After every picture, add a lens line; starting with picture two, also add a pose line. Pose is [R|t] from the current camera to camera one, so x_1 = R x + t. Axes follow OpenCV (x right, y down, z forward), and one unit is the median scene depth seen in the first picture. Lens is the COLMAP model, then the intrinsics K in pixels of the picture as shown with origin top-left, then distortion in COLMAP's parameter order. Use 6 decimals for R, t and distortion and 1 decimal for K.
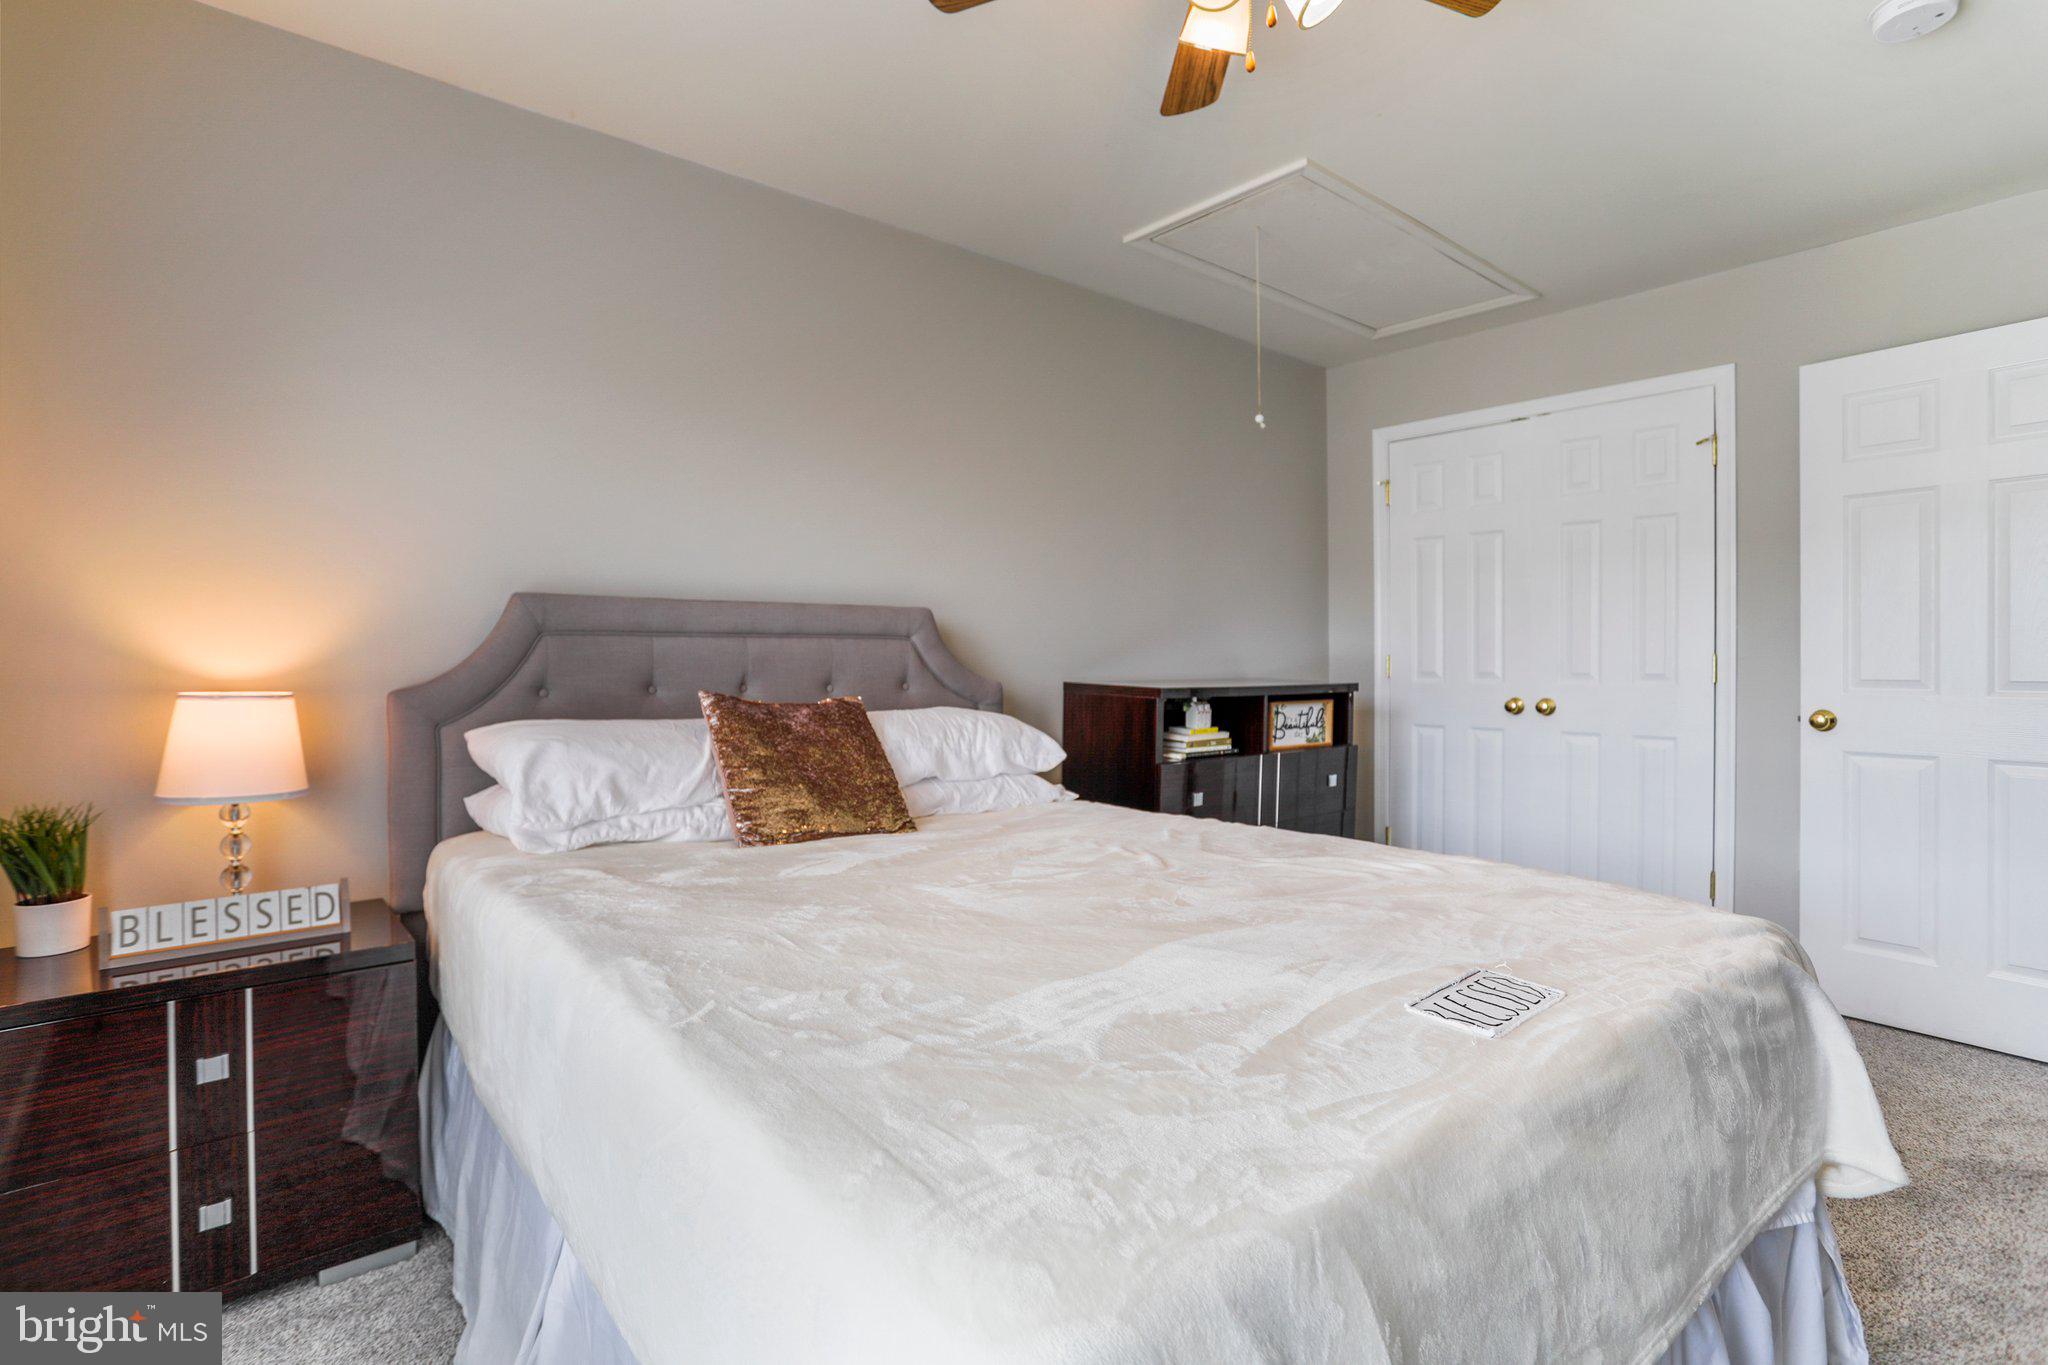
lens RADIAL K [[1004.5, 0, 1008.6], [0, 1004.5, 679.5], [0, 0, 1]] dist [-0.050290, 0.024981]
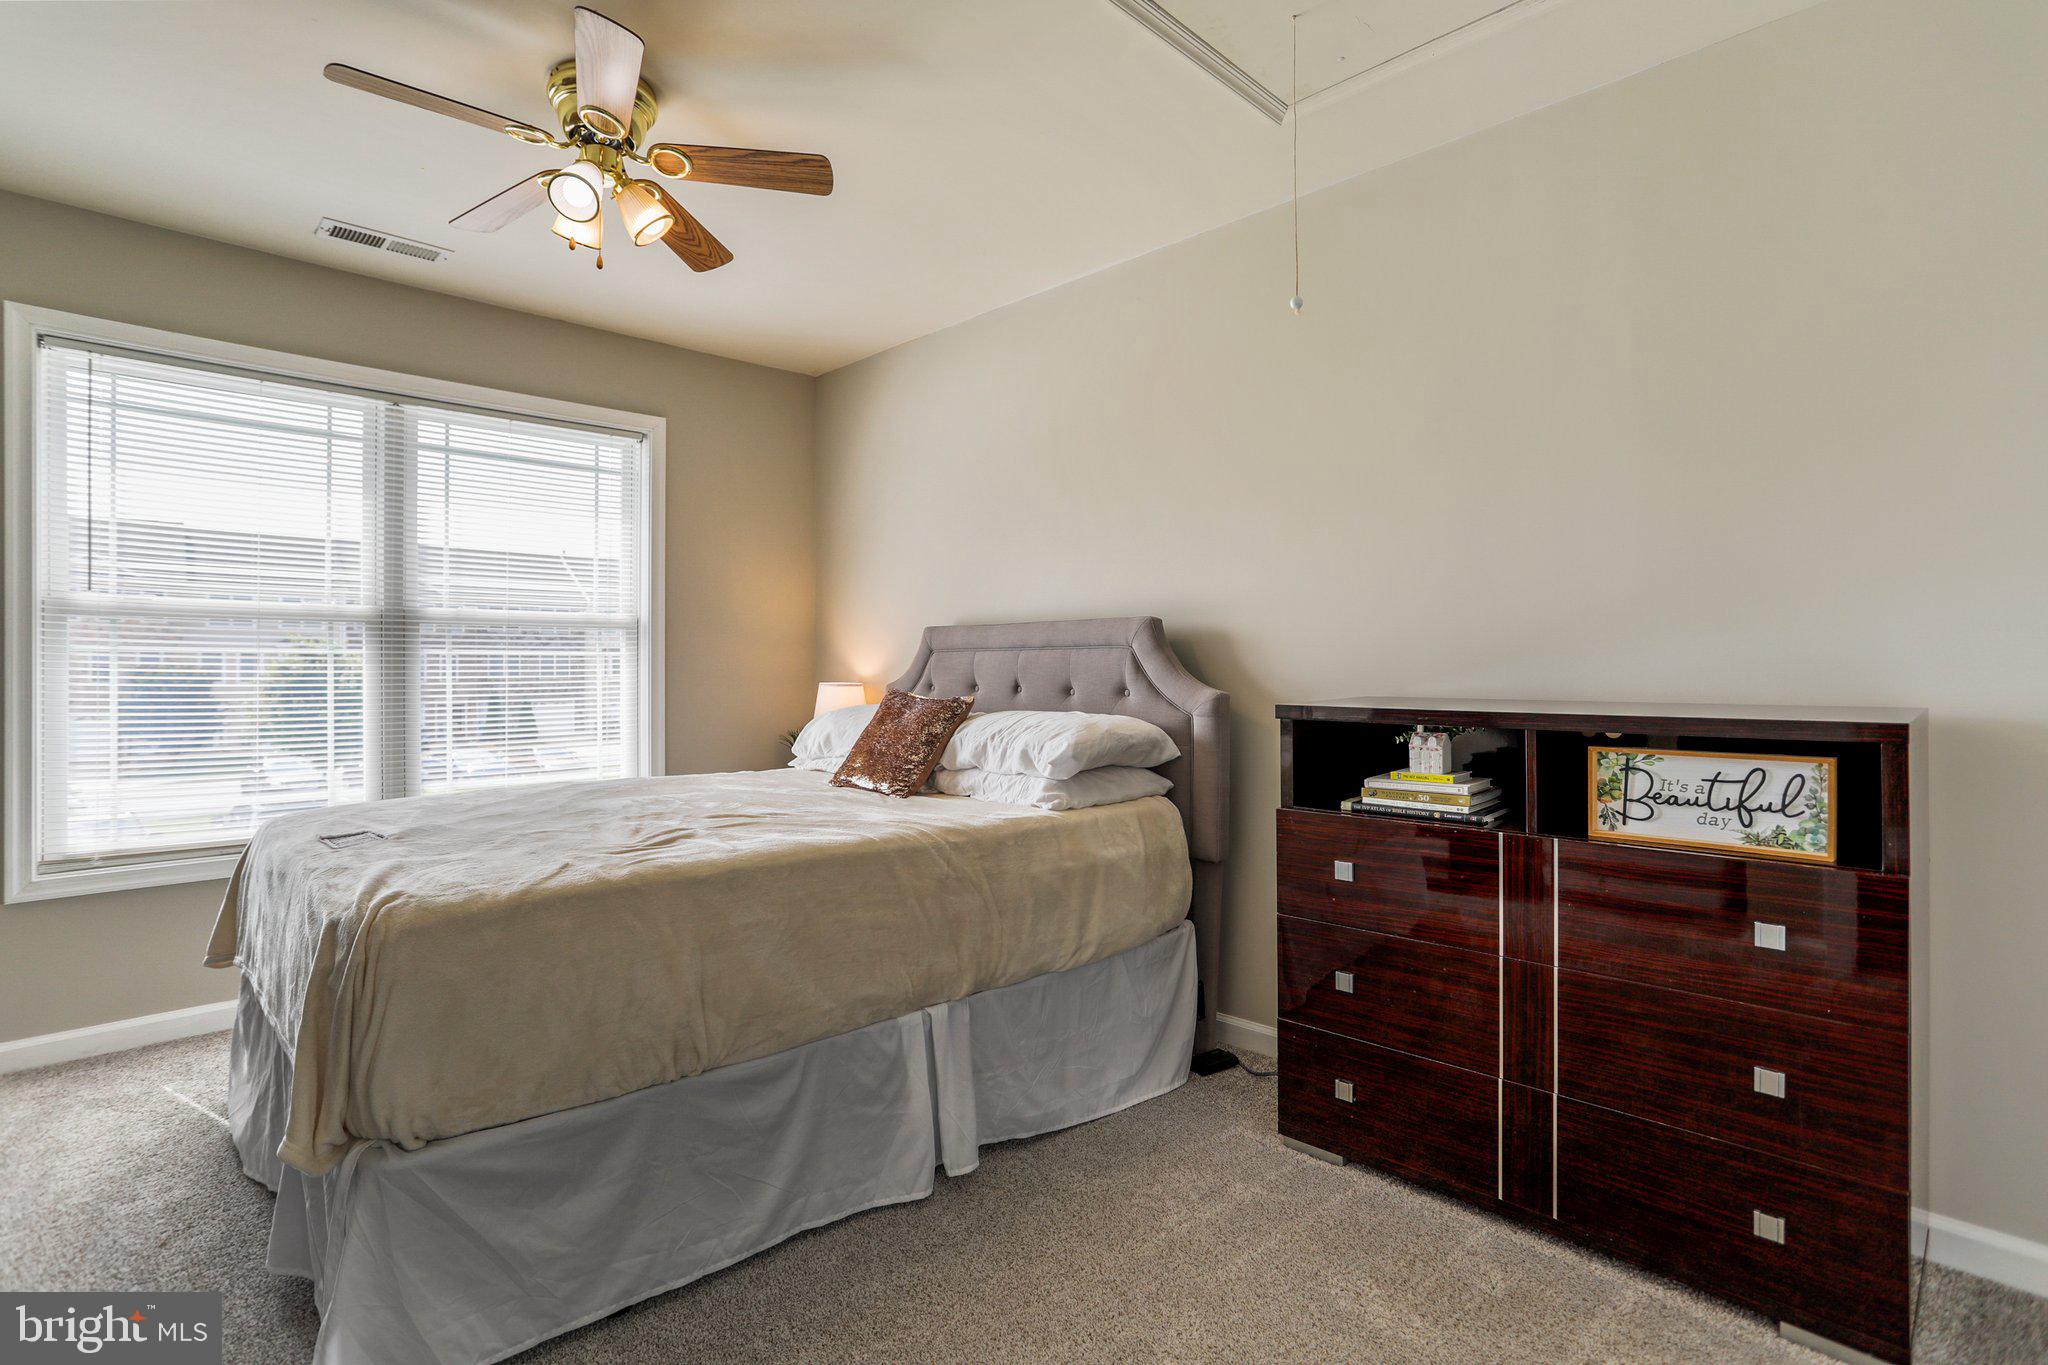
lens RADIAL K [[1004.5, 0, 1010.6], [0, 1004.5, 672.9], [0, 0, 1]] dist [-0.050290, 0.024981]
pose [[0.069867, -0.002528, -0.997553, 0.853242], [-0.026247, 0.999646, -0.004372, -0.005713], [0.997211, 0.026489, 0.069776, 0.738410]]
